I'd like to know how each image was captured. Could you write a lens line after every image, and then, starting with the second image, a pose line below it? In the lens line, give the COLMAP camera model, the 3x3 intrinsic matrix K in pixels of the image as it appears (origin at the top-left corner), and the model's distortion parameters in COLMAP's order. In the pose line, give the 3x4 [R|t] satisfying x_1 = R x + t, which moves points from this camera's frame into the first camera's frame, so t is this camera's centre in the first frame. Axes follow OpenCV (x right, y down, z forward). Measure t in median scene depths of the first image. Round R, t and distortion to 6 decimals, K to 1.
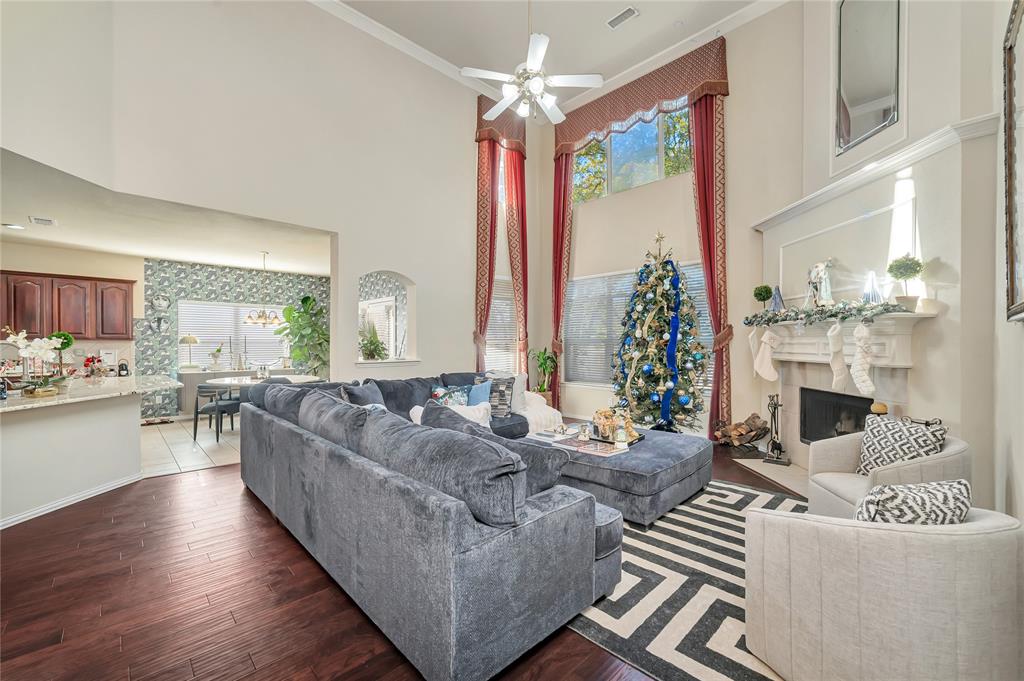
lens RADIAL K [[414.5, 0, 503.7], [0, 414.5, 348.0], [0, 0, 1]] dist [-0.007262, 0.004254]
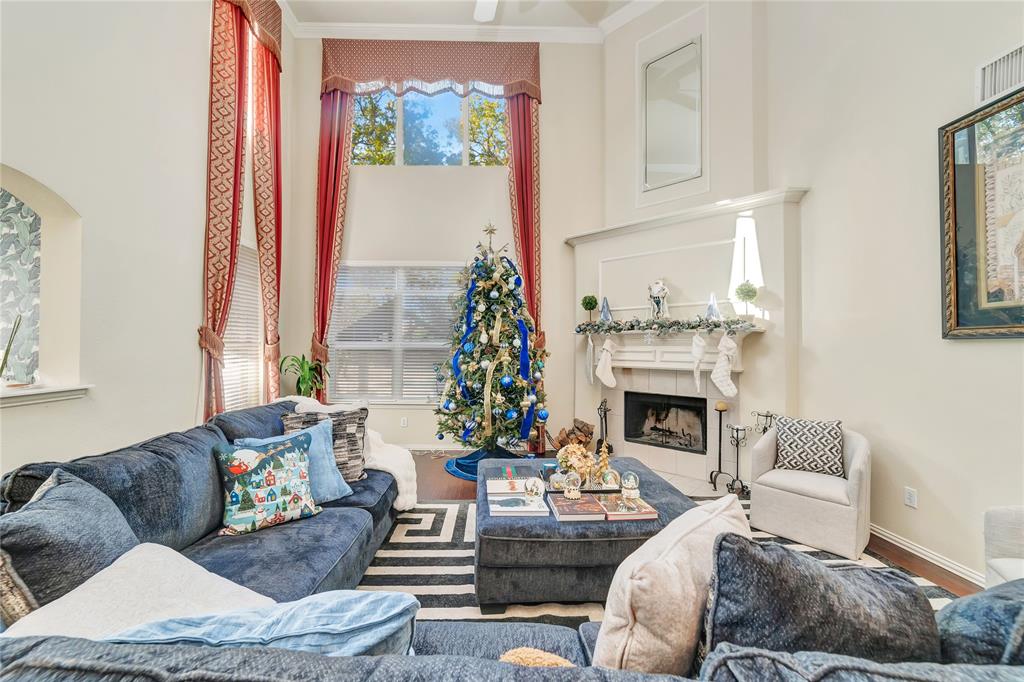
lens RADIAL K [[414.5, 0, 501.3], [0, 414.5, 338.9], [0, 0, 1]] dist [-0.007262, 0.004254]
pose [[0.675772, 0.018218, 0.736886, -0.280733], [0.002098, 0.999643, -0.026639, -0.013211], [-0.737108, 0.019548, 0.675493, 0.443023]]
